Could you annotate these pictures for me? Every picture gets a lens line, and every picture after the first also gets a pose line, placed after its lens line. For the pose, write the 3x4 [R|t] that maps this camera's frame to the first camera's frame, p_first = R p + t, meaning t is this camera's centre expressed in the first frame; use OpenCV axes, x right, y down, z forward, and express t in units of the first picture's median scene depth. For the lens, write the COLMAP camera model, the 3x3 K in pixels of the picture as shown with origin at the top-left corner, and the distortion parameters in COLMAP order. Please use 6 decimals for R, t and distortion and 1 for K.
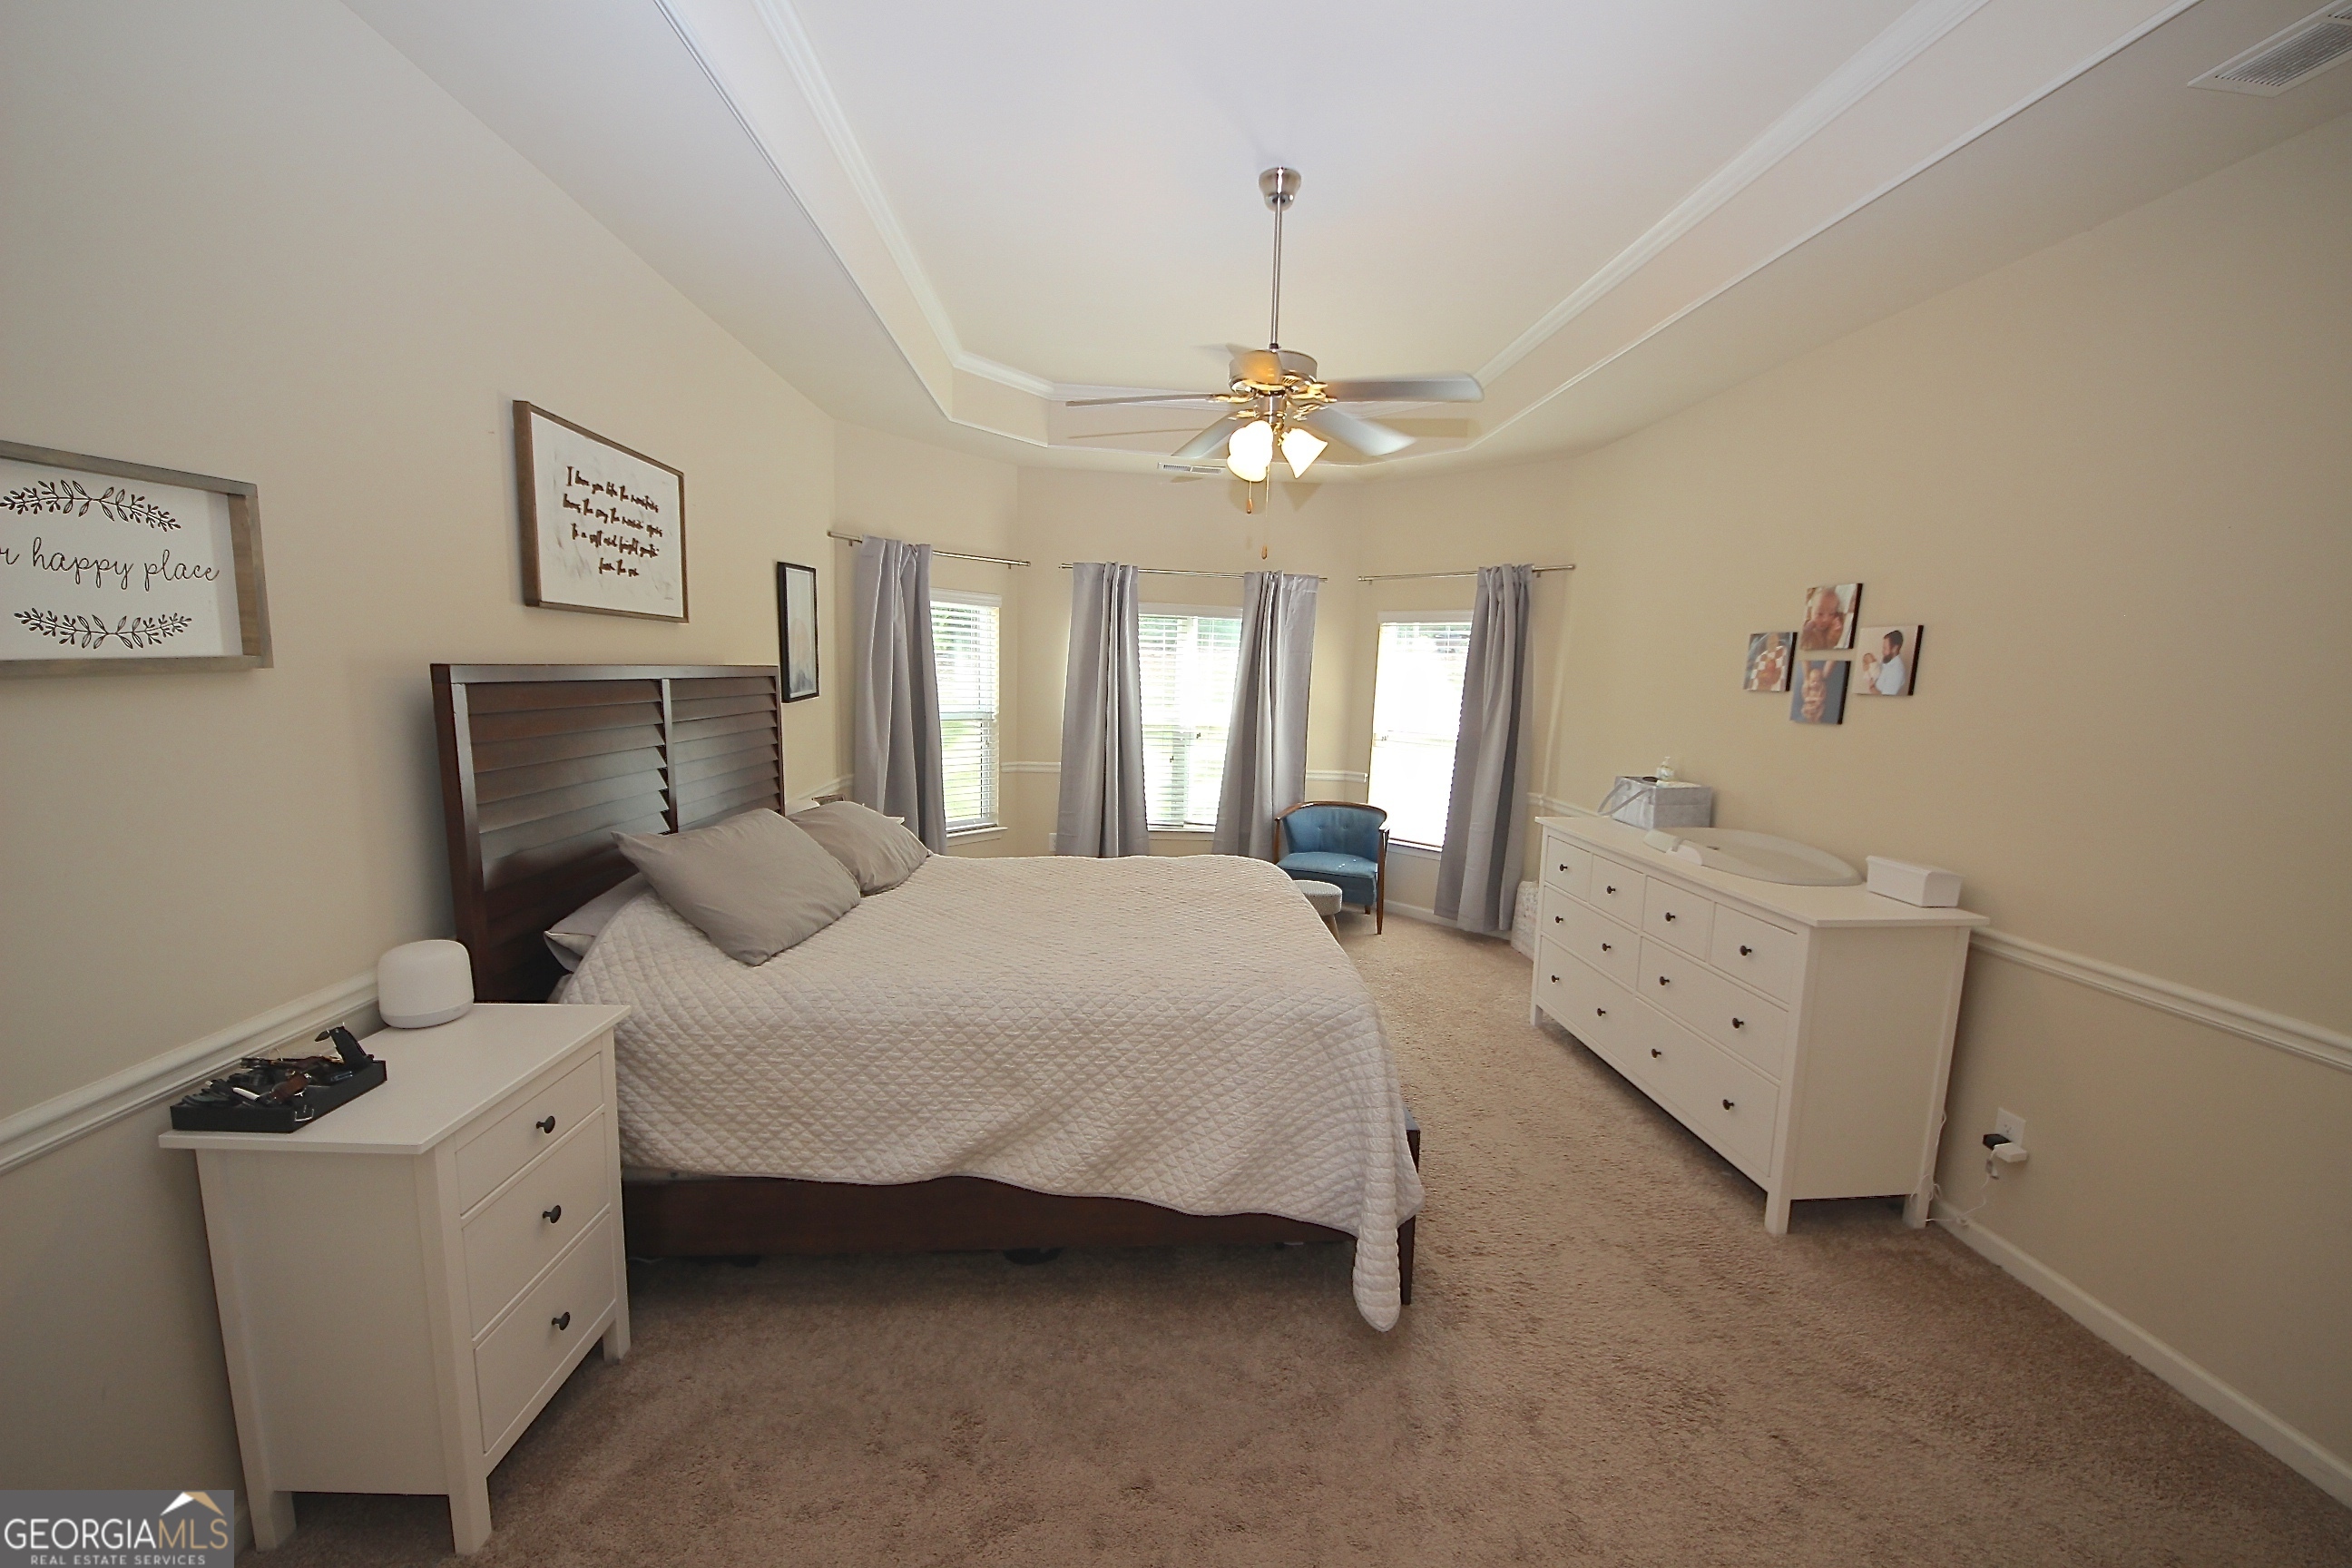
lens RADIAL K [[872.4, 0, 1166.1], [0, 872.4, 792.2], [0, 0, 1]] dist [0.002991, -0.006635]
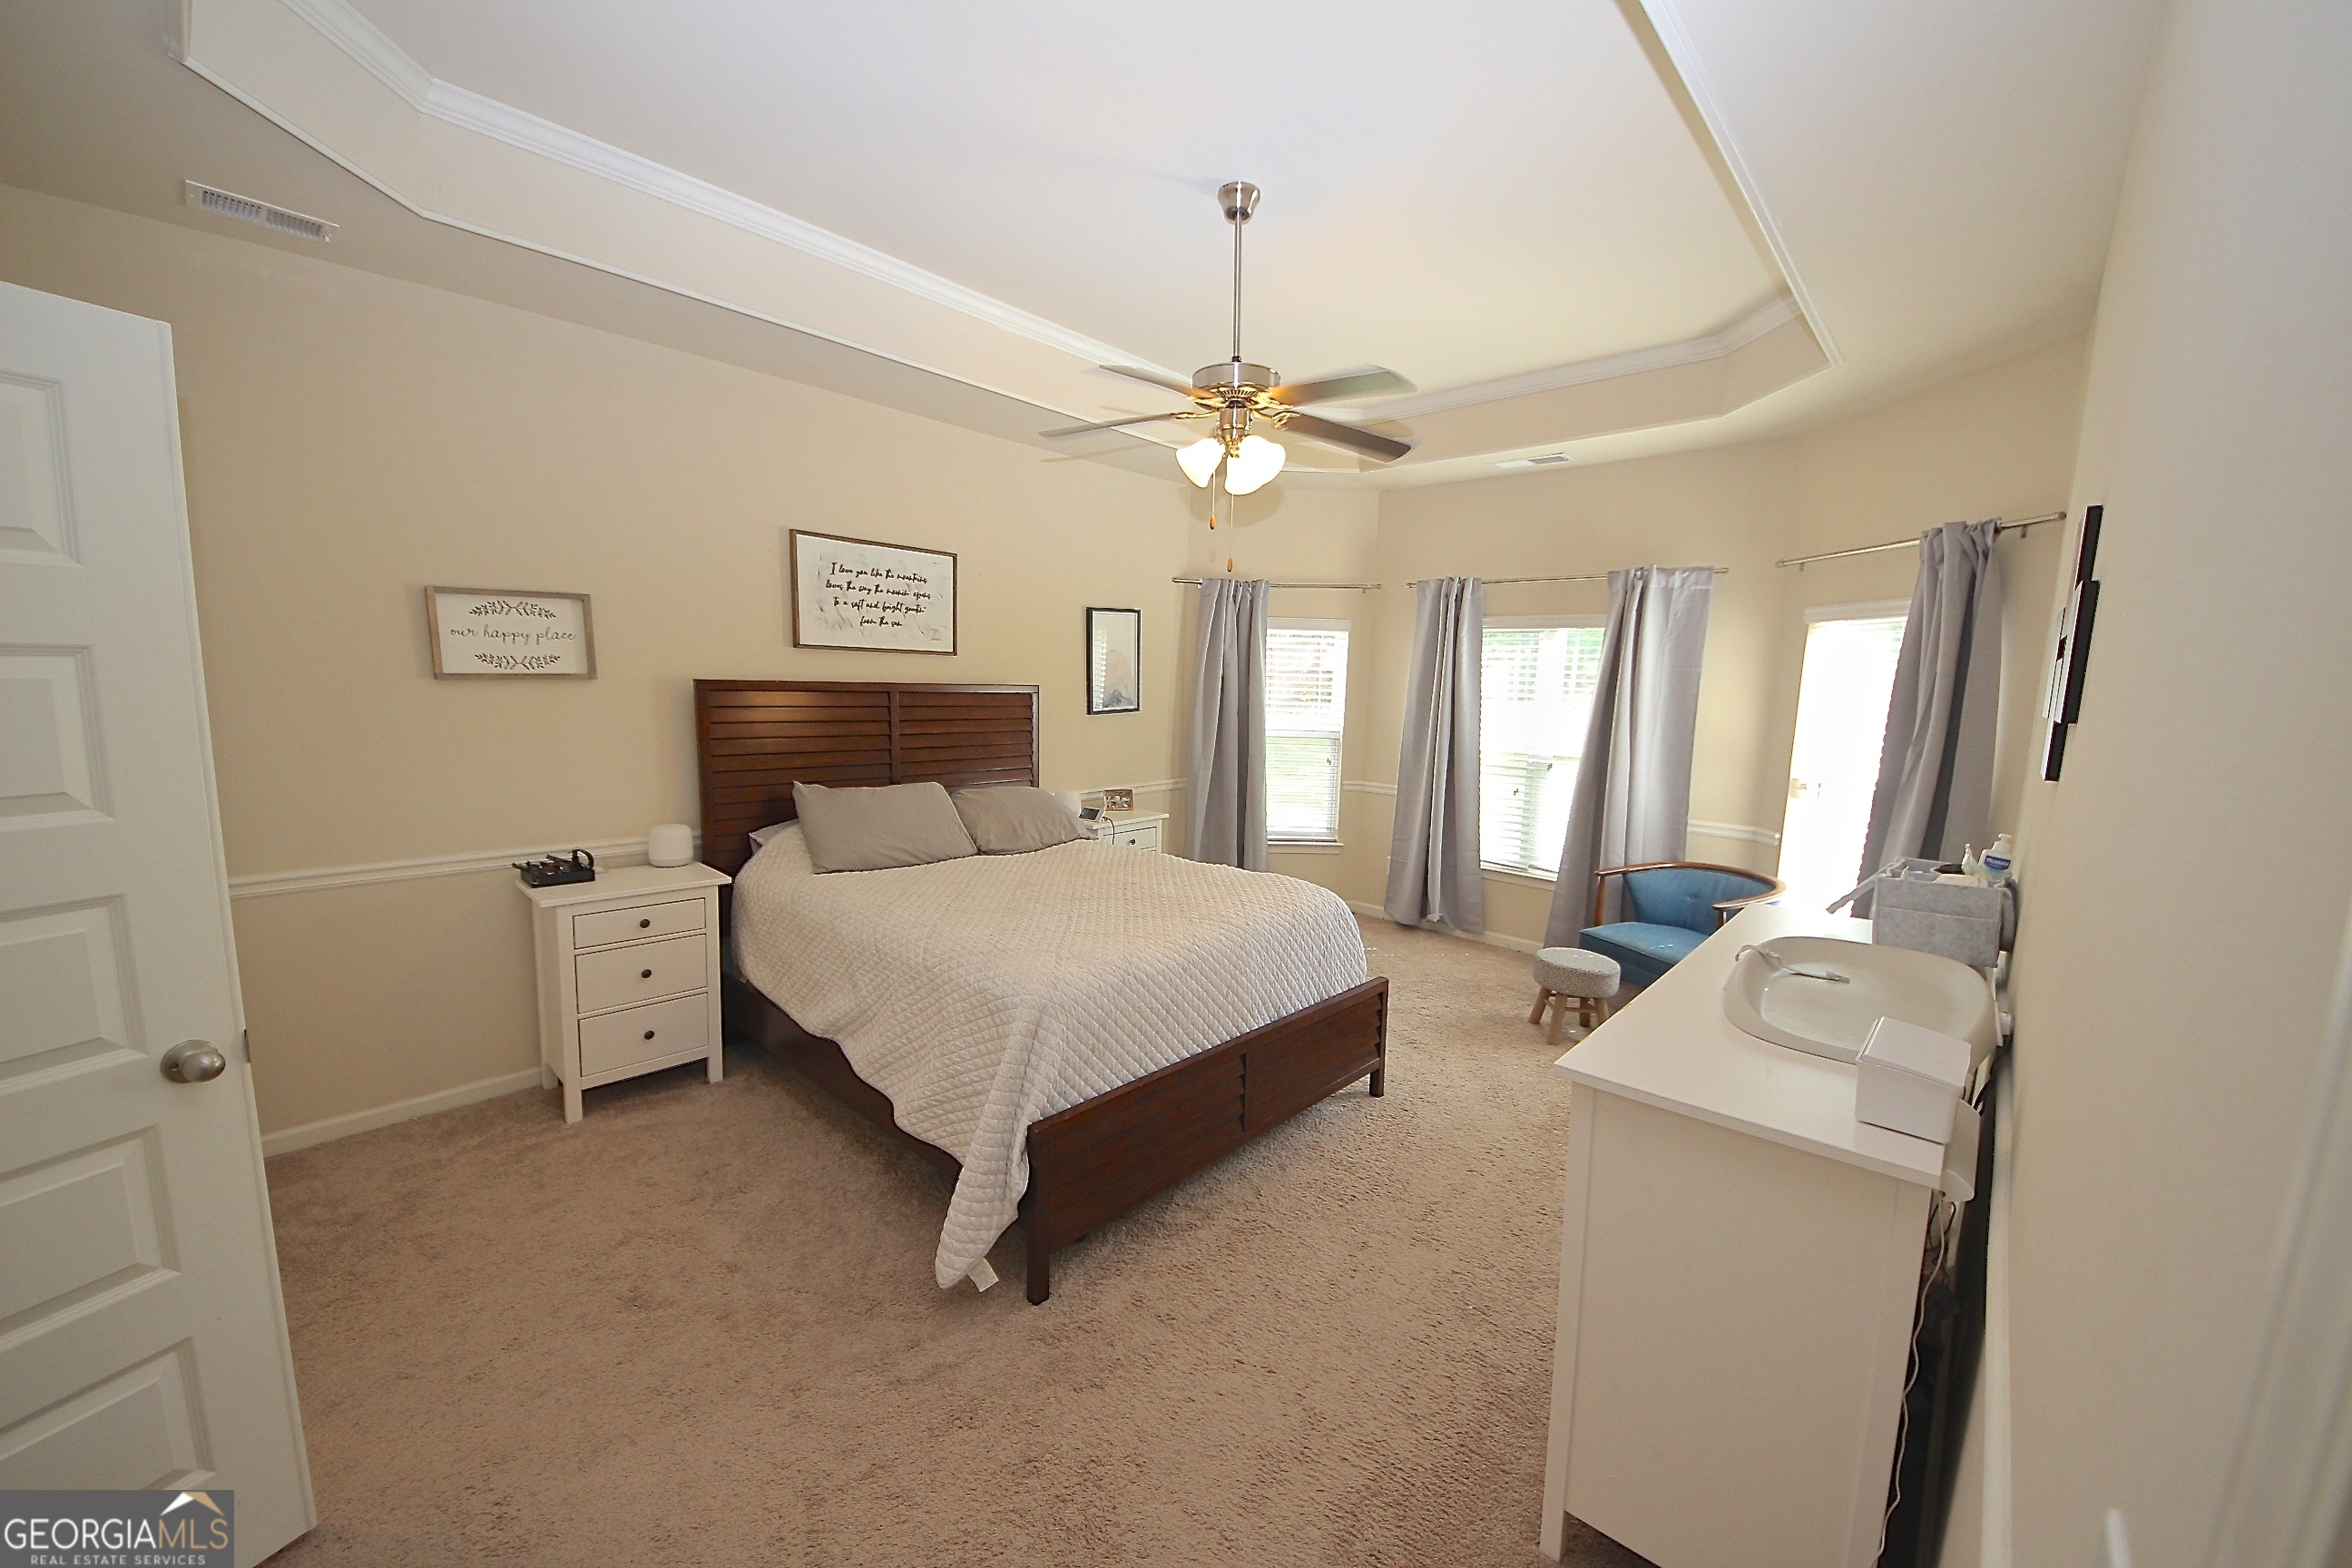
lens RADIAL K [[872.4, 0, 1178.1], [0, 872.4, 783.4], [0, 0, 1]] dist [0.002991, -0.006635]
pose [[0.687517, 0.071446, -0.722645, 0.807506], [-0.104116, 0.994565, -0.000724, -0.020163], [0.718665, 0.075737, 0.691219, 0.290136]]
